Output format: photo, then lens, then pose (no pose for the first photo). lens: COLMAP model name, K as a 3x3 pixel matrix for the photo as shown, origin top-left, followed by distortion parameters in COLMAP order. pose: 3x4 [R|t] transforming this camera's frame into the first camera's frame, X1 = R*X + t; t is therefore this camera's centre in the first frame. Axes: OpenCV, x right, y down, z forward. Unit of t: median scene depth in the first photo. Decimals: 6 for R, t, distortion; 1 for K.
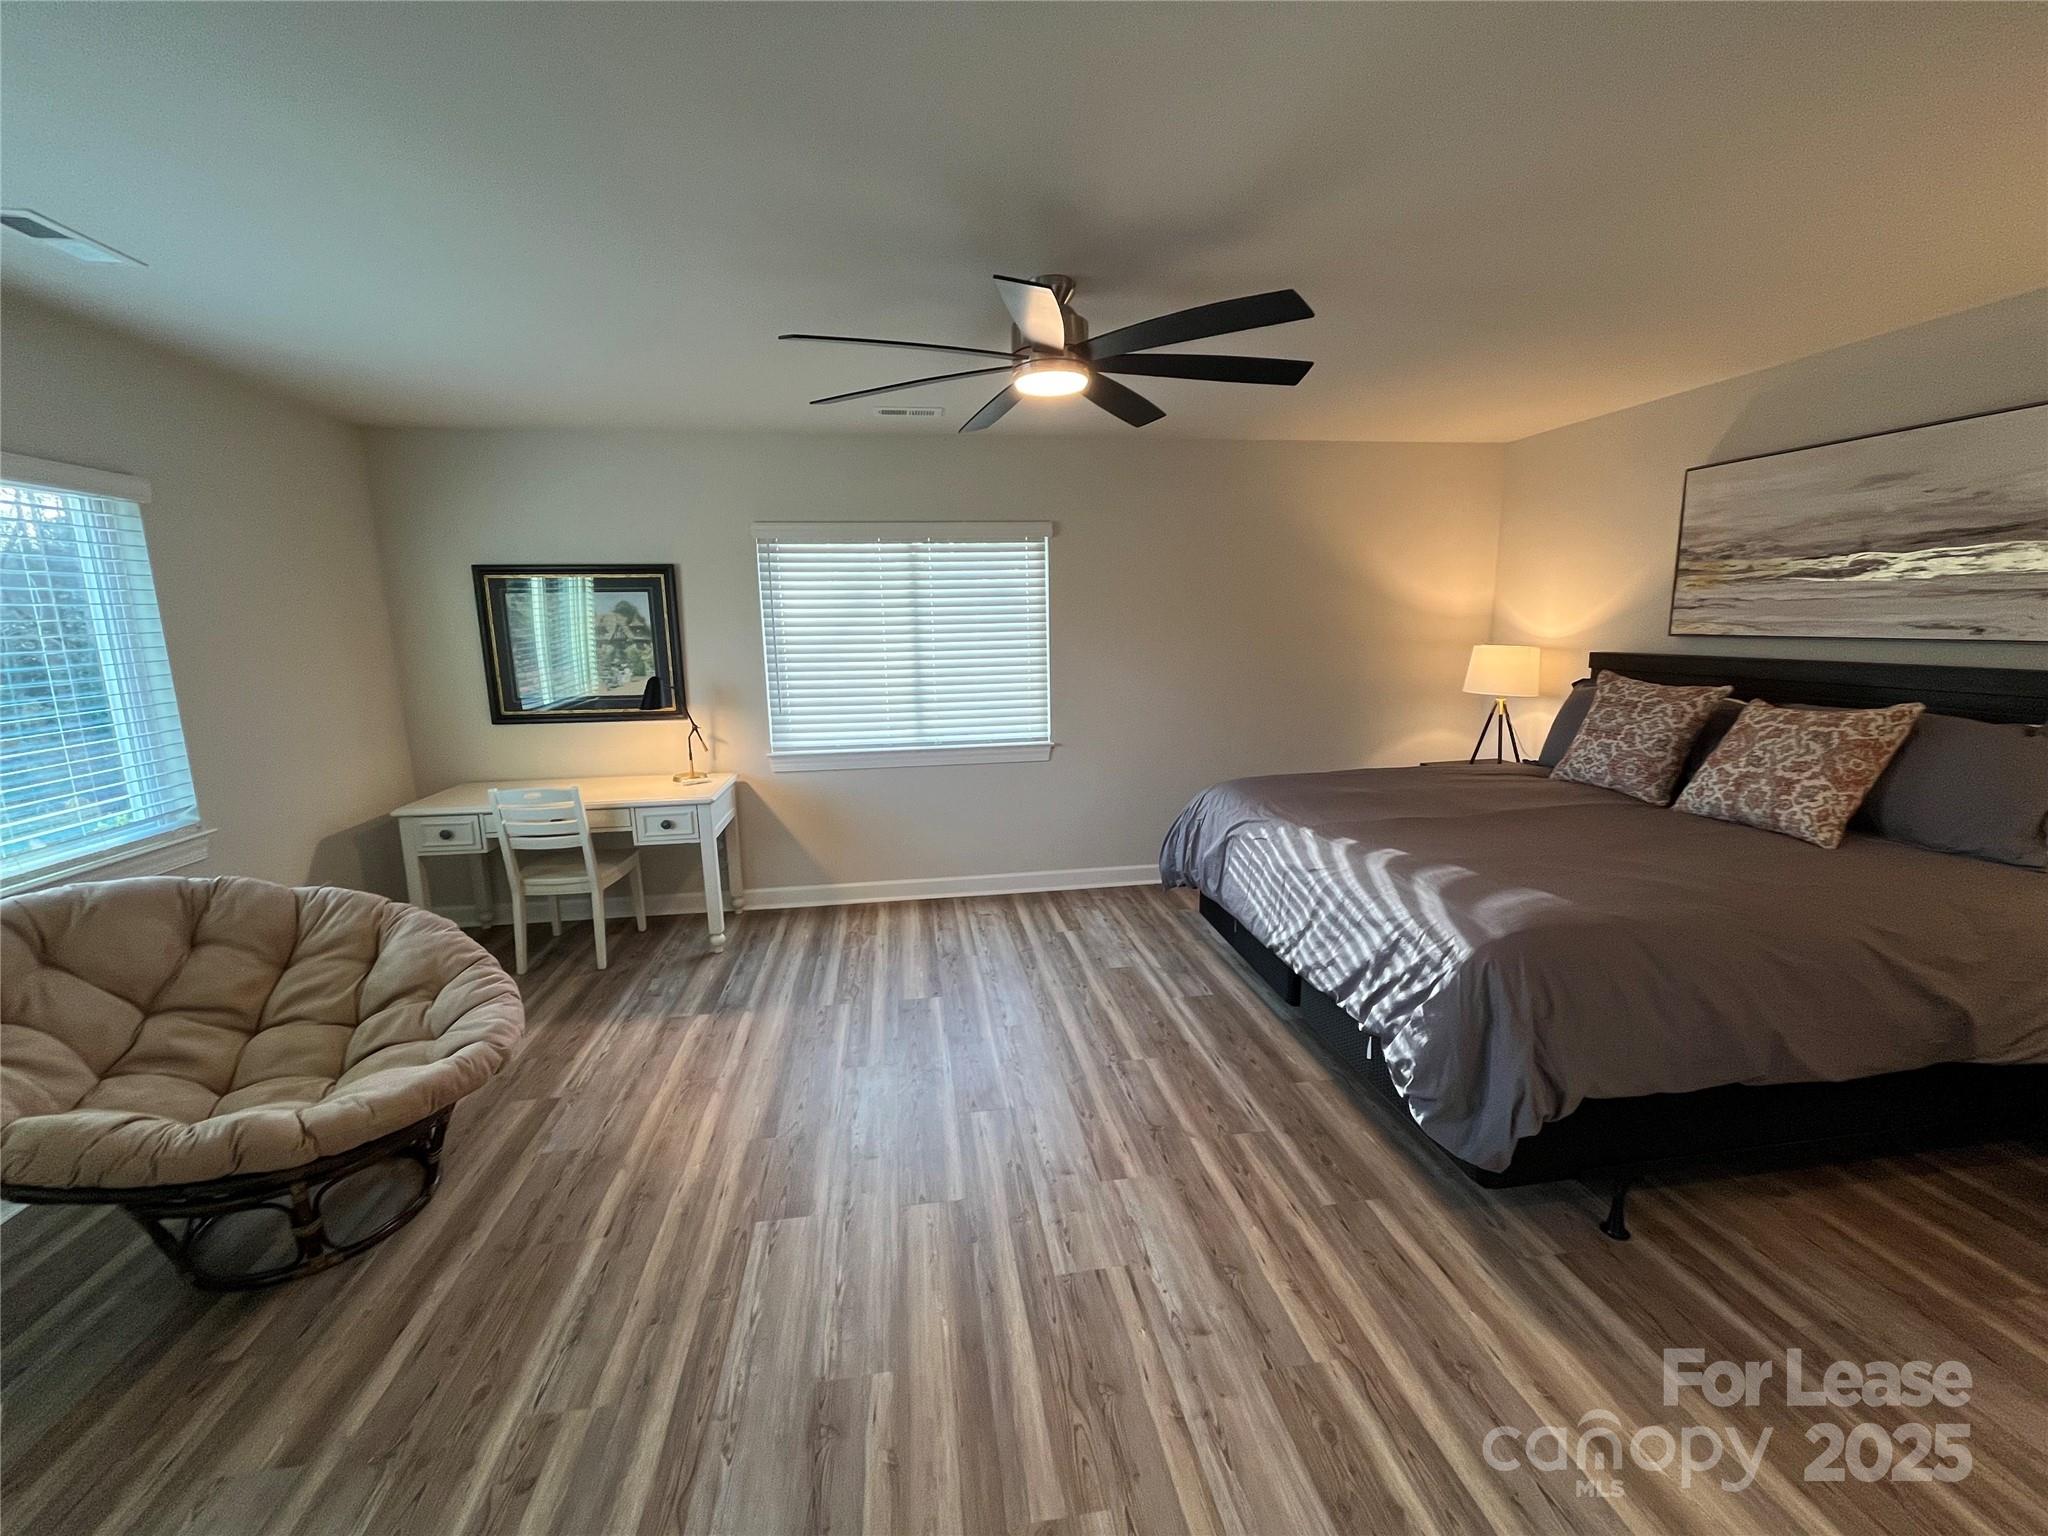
lens RADIAL K [[825.3, 0, 1018.6], [0, 825.3, 766.3], [0, 0, 1]] dist [-0.003101, -0.000850]
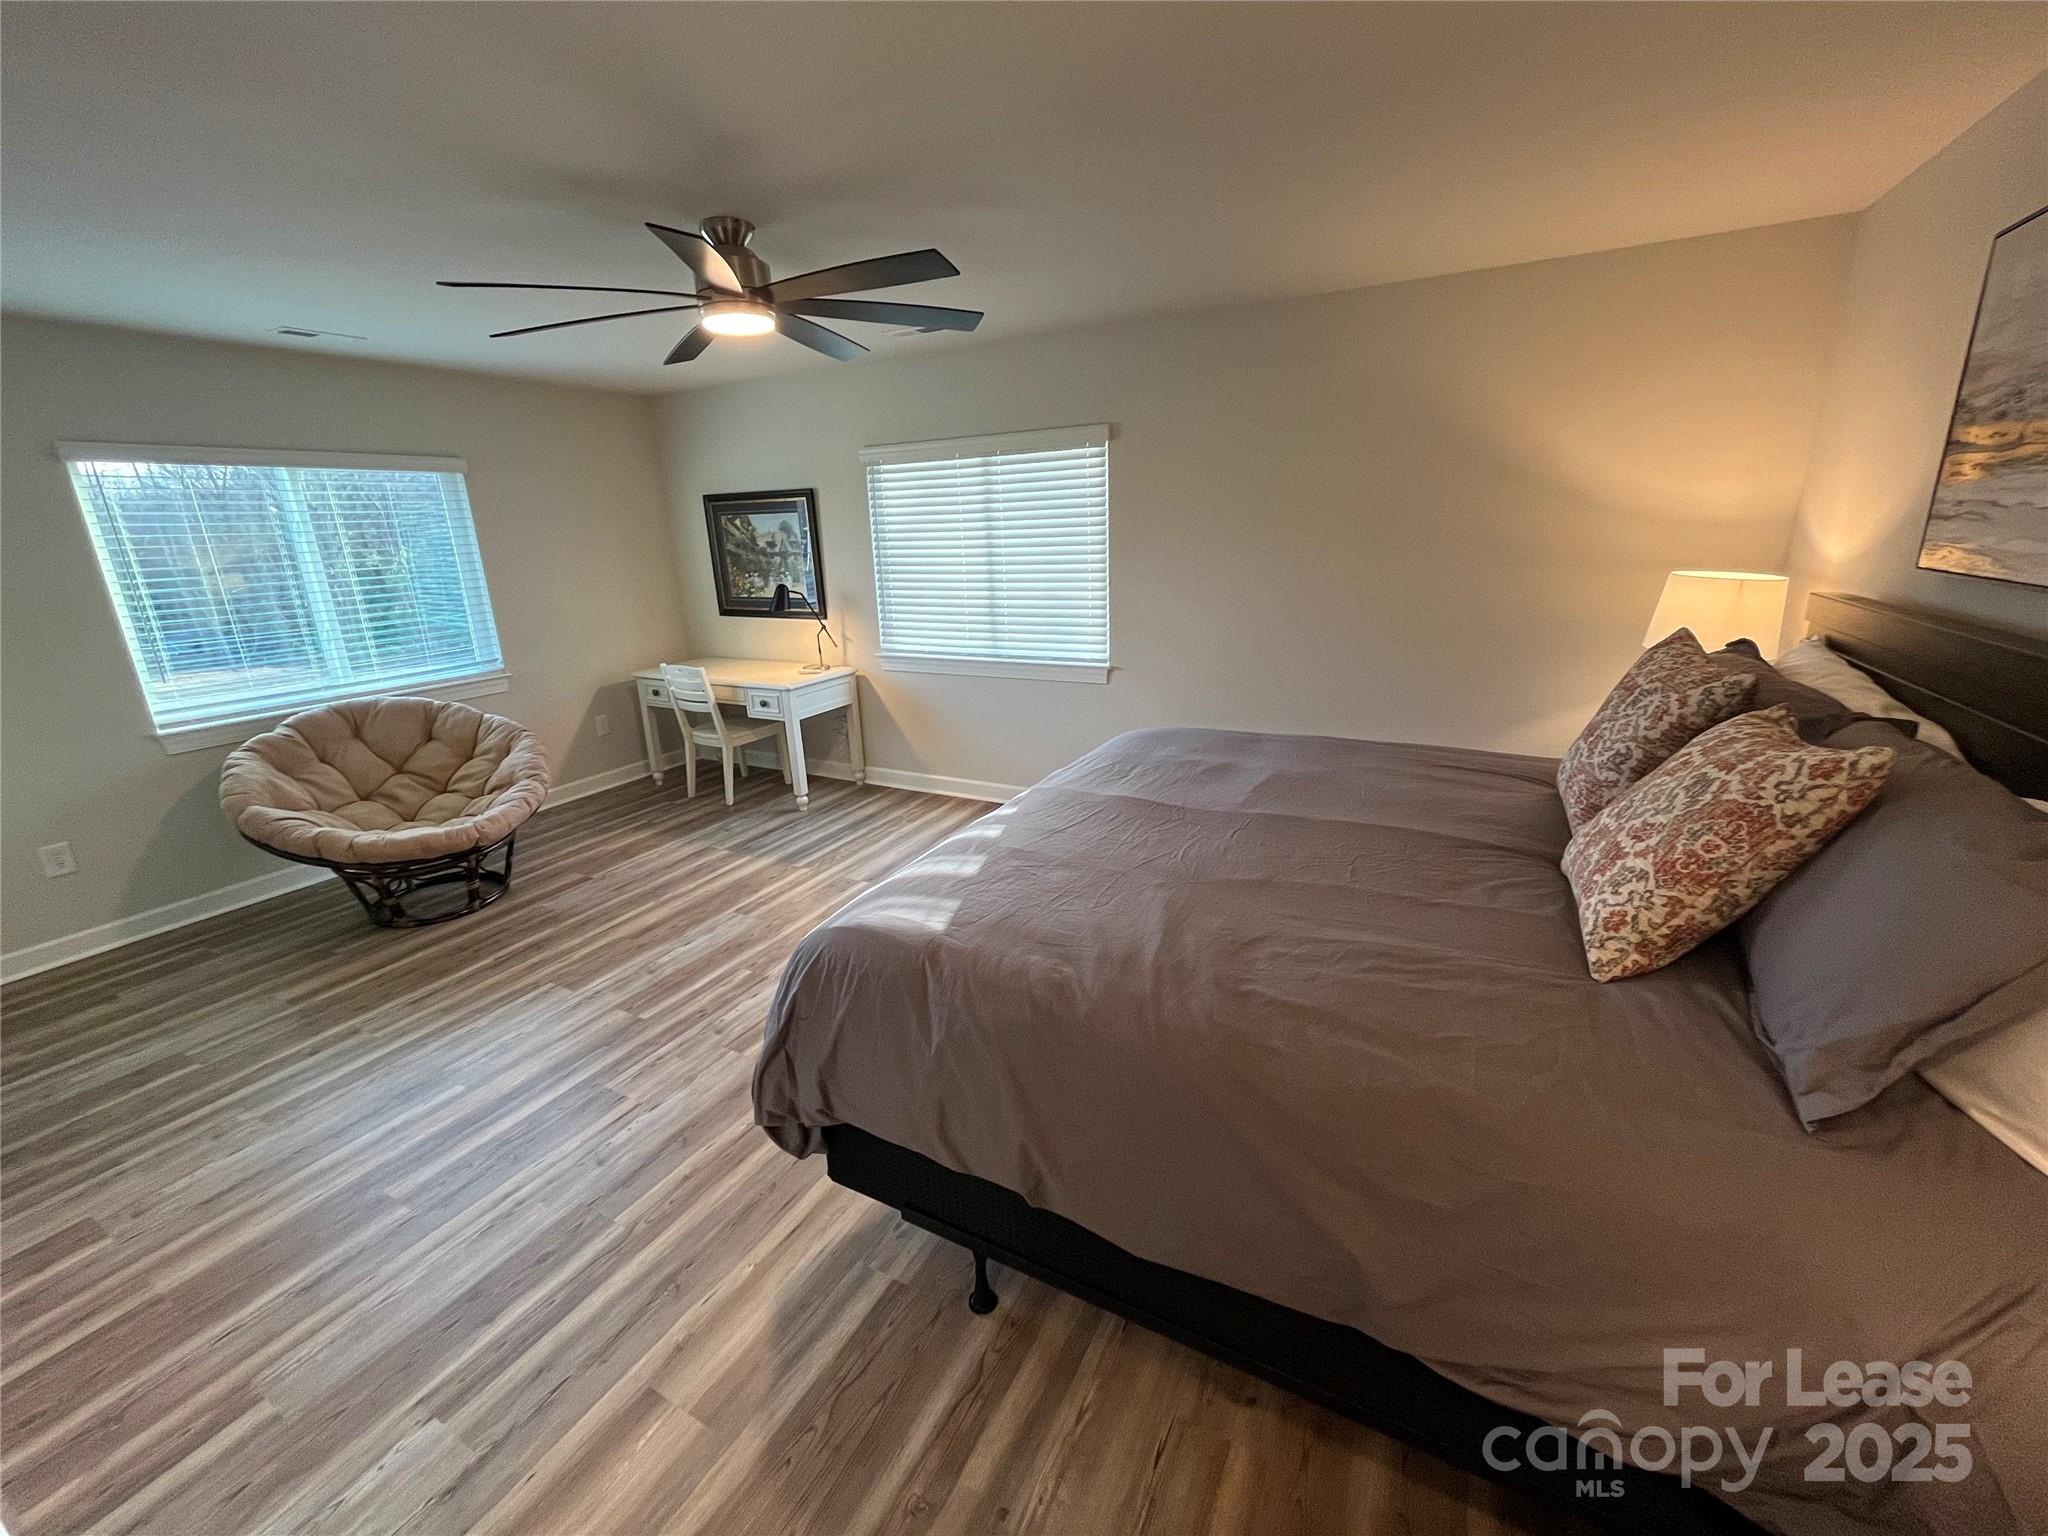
lens RADIAL K [[829.6, 0, 1021.7], [0, 829.6, 762.5], [0, 0, 1]] dist [-0.002881, -0.000563]
pose [[0.797612, 0.157232, -0.582317, 0.848591], [-0.083799, 0.984950, 0.151168, -0.086772], [0.597321, -0.071776, 0.798784, 0.273958]]
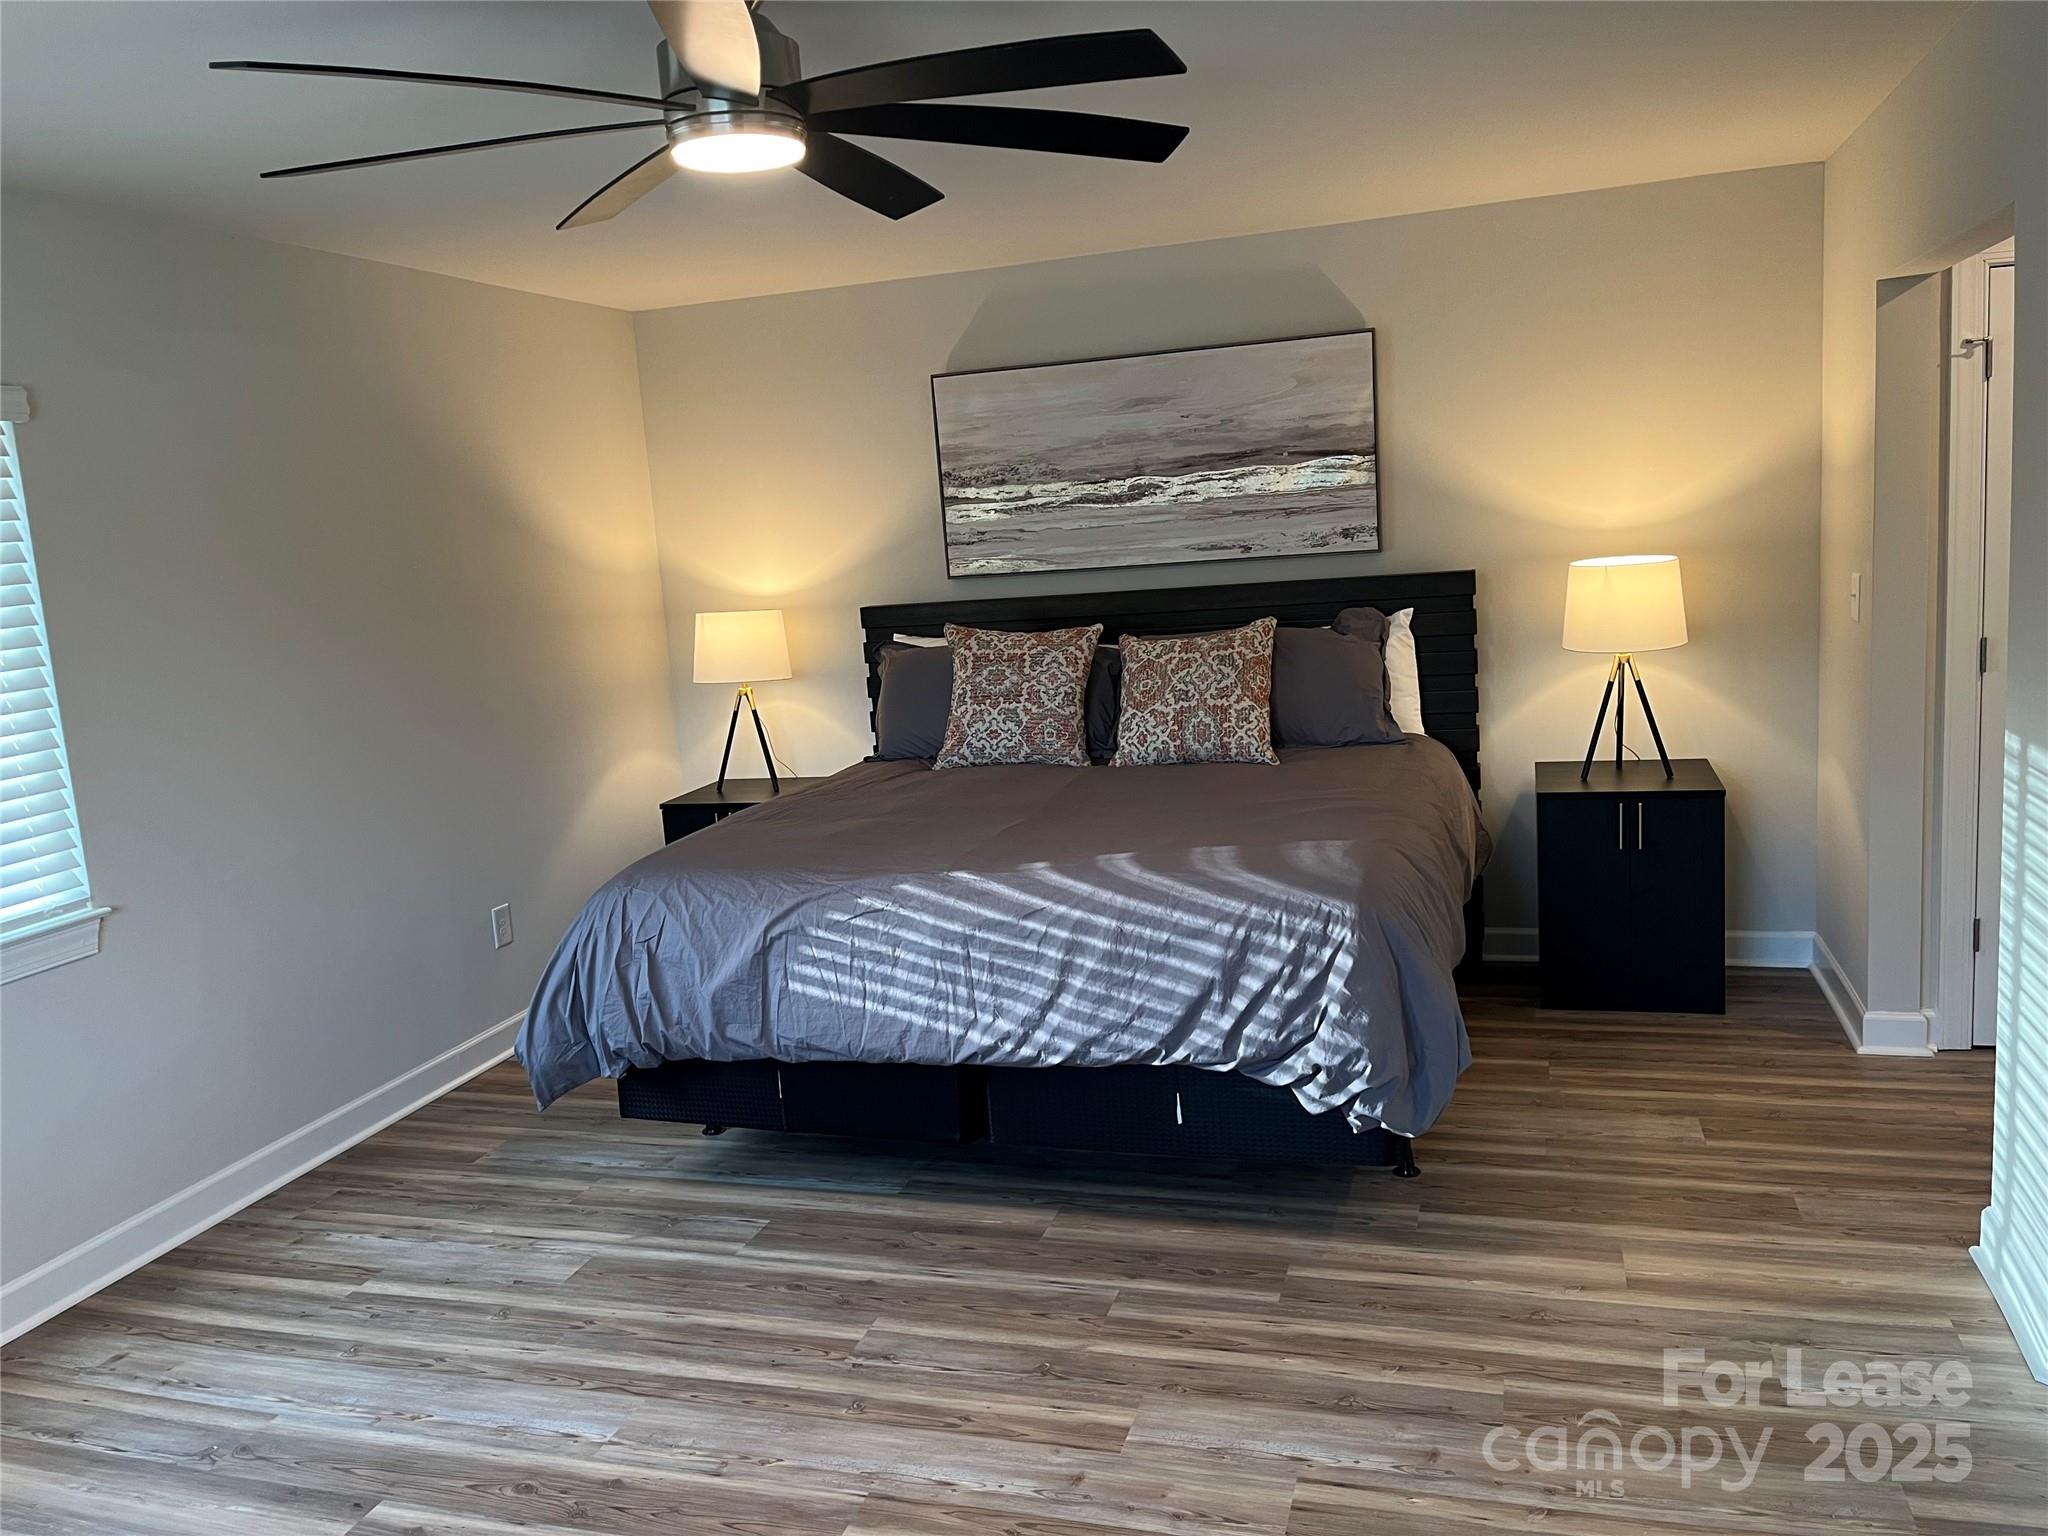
lens RADIAL K [[1539.9, 0, 1027.2], [0, 1539.9, 773.7], [0, 0, 1]] dist [0.073198, -0.100900]
pose [[0.432688, -0.154615, 0.888187, -0.709829], [0.221077, 0.973301, 0.061732, -0.063113], [-0.874017, 0.169647, 0.455317, 0.355941]]
